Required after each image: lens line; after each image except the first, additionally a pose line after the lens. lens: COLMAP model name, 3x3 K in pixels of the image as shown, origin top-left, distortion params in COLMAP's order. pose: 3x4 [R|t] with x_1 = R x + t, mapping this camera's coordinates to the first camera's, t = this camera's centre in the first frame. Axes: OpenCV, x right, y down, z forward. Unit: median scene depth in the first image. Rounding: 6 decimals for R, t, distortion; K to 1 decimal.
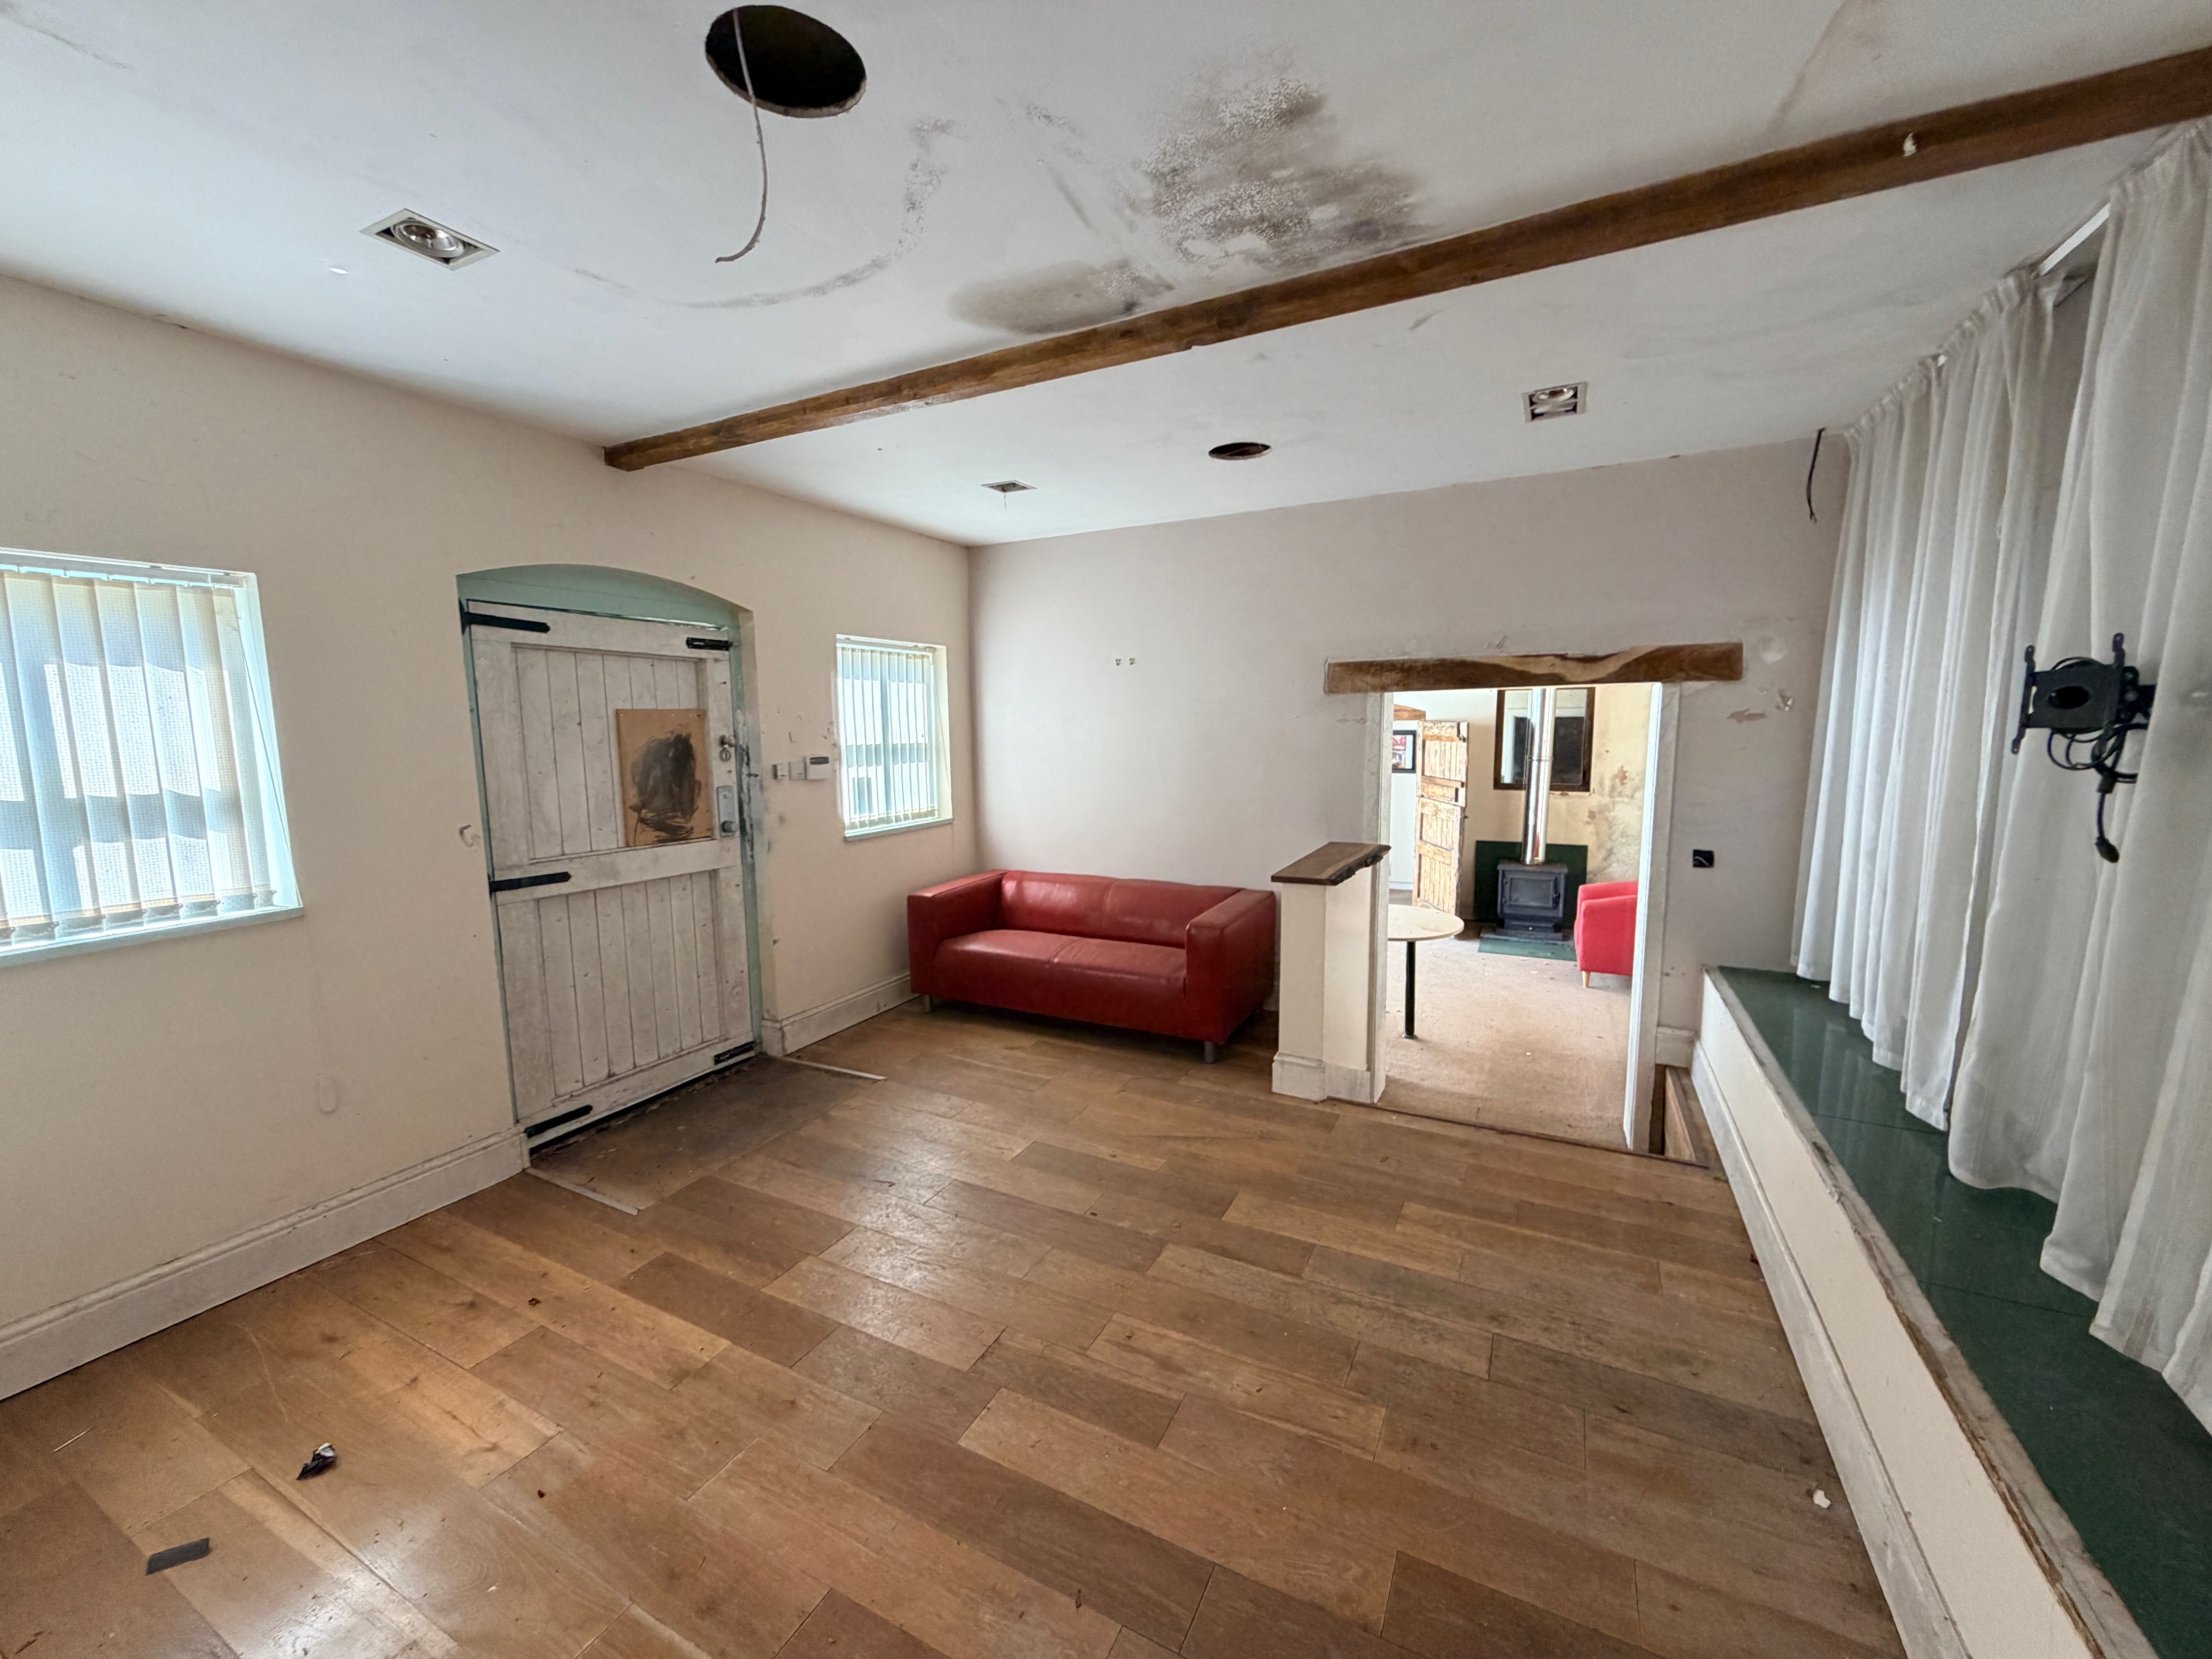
lens RADIAL K [[882.3, 0, 1099.8], [0, 882.3, 830.4], [0, 0, 1]] dist [-0.003440, 0.000163]
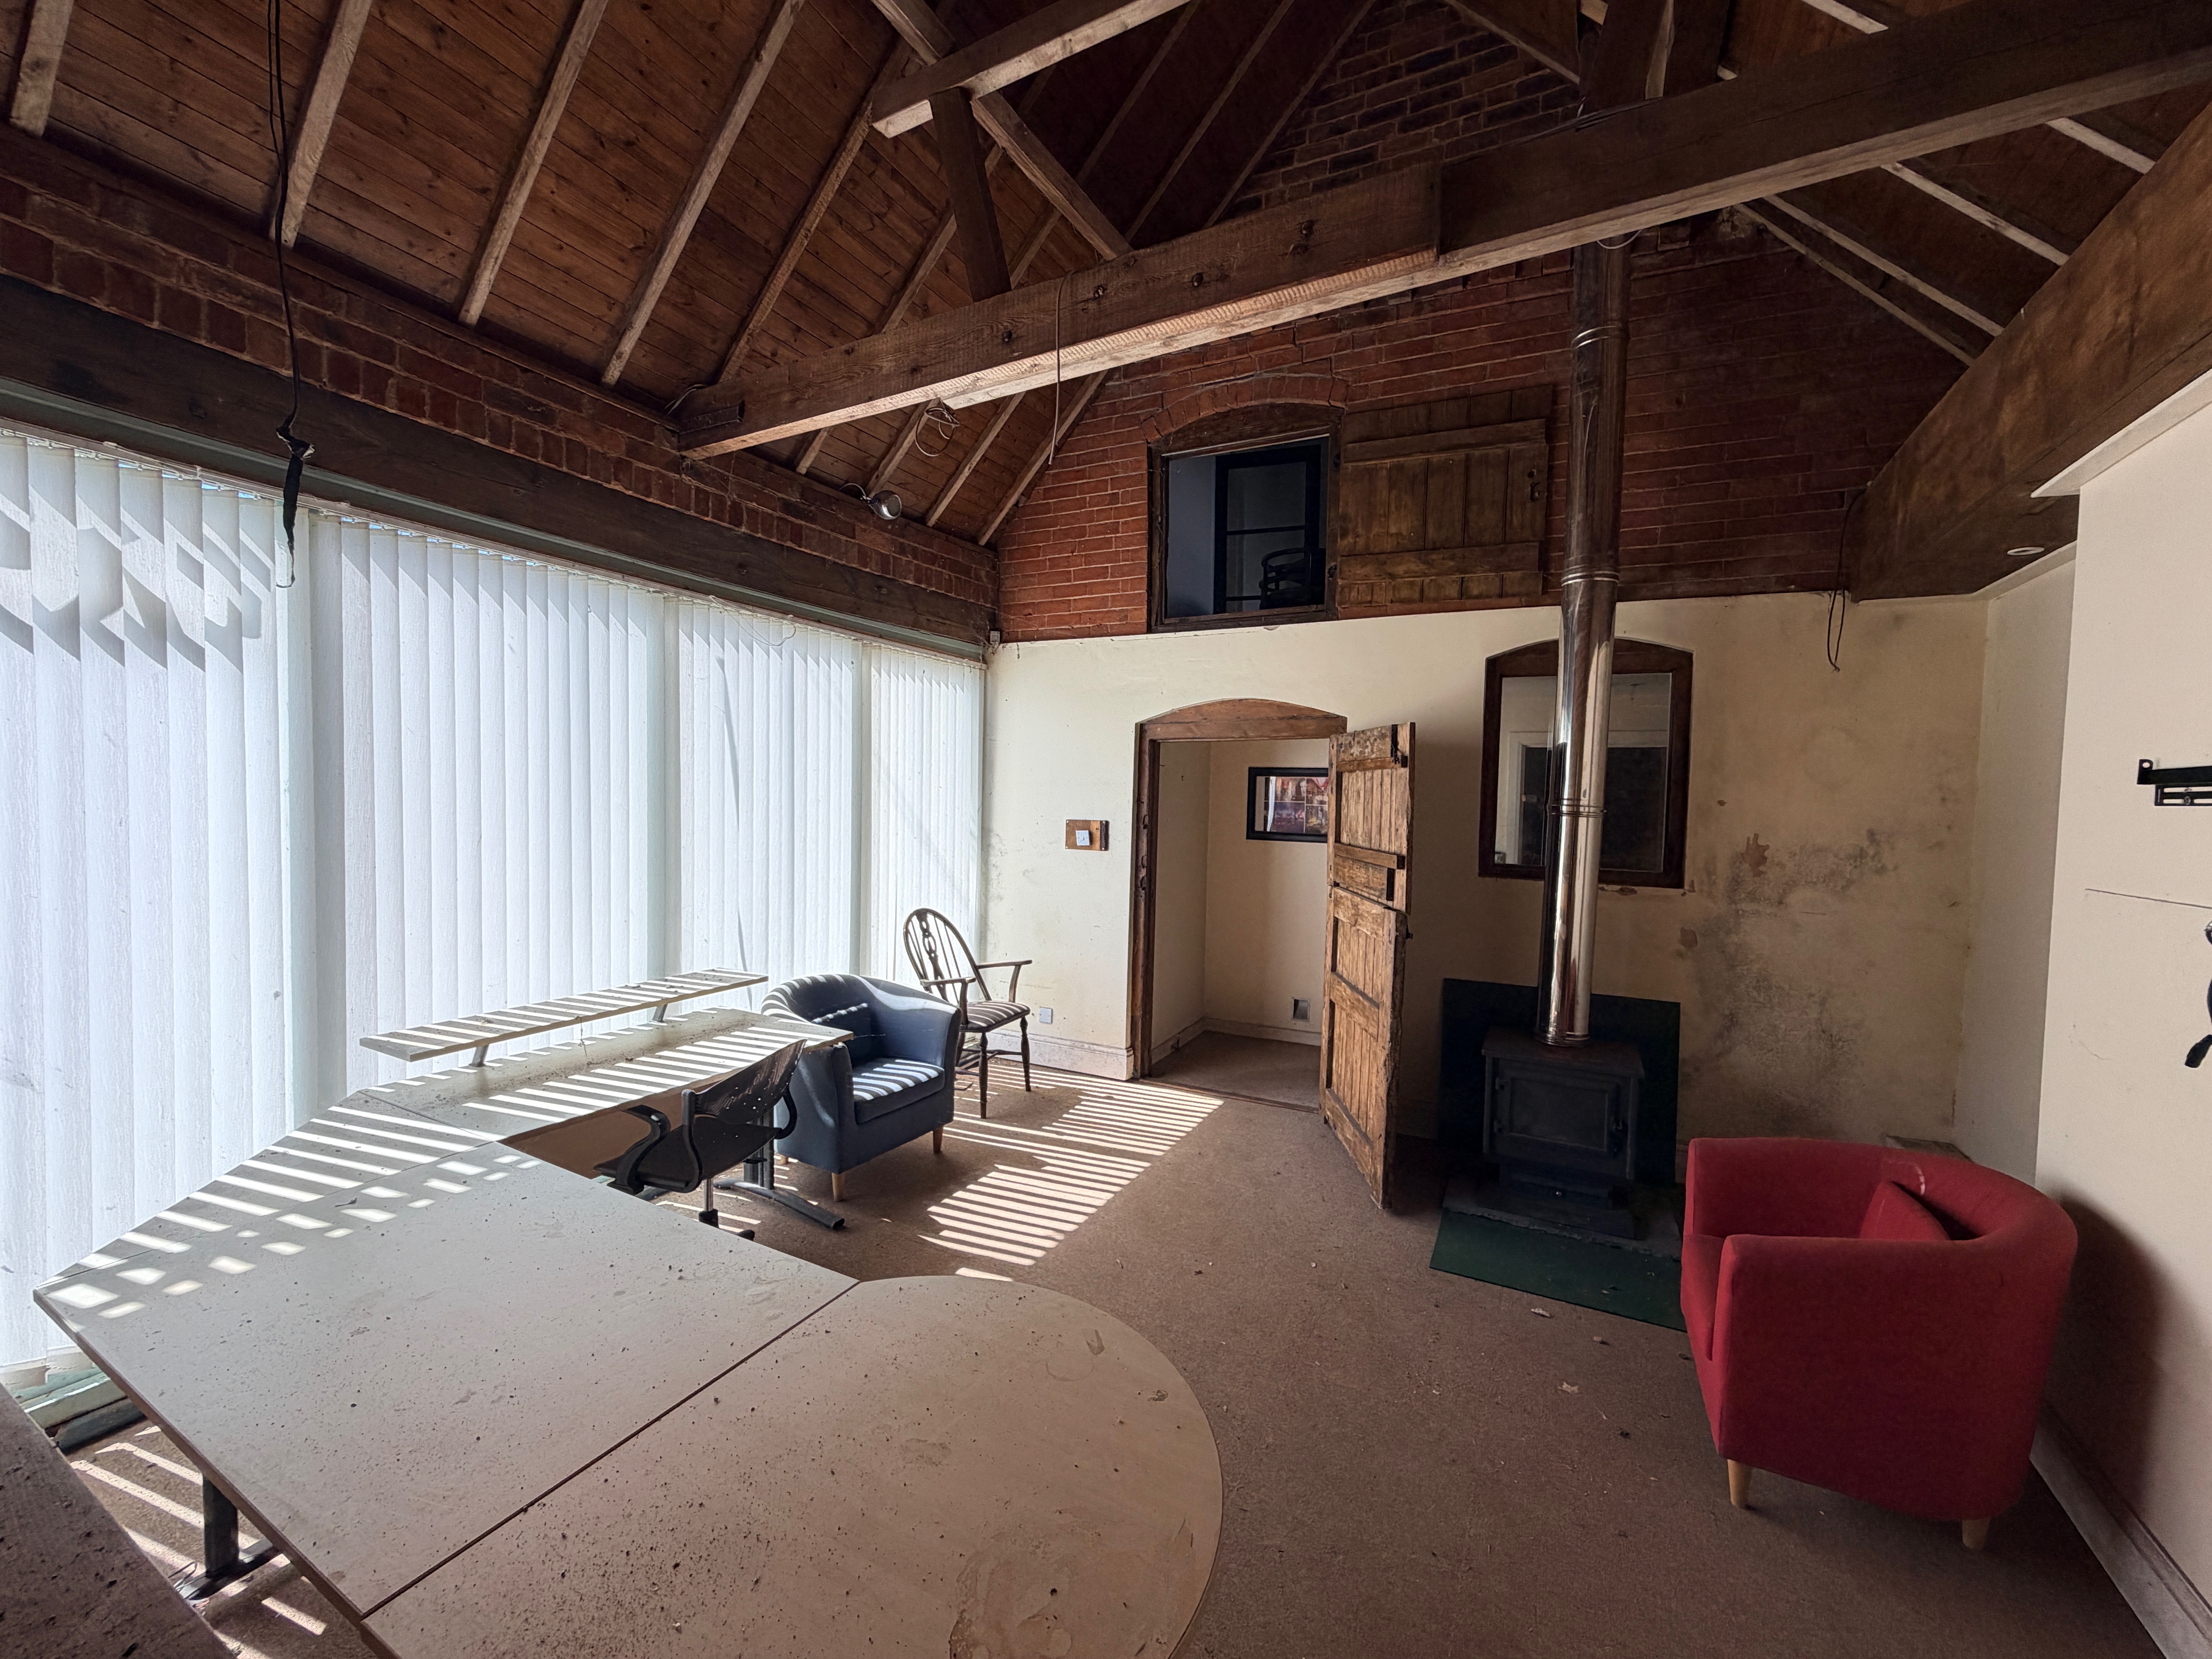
lens RADIAL K [[882.3, 0, 1093.2], [0, 882.3, 843.6], [0, 0, 1]] dist [-0.003440, 0.000163]
pose [[0.998985, 0.035708, -0.027450, 0.170993], [-0.037690, 0.996439, -0.075430, -0.013658], [0.024659, 0.076388, 0.996773, 0.352415]]
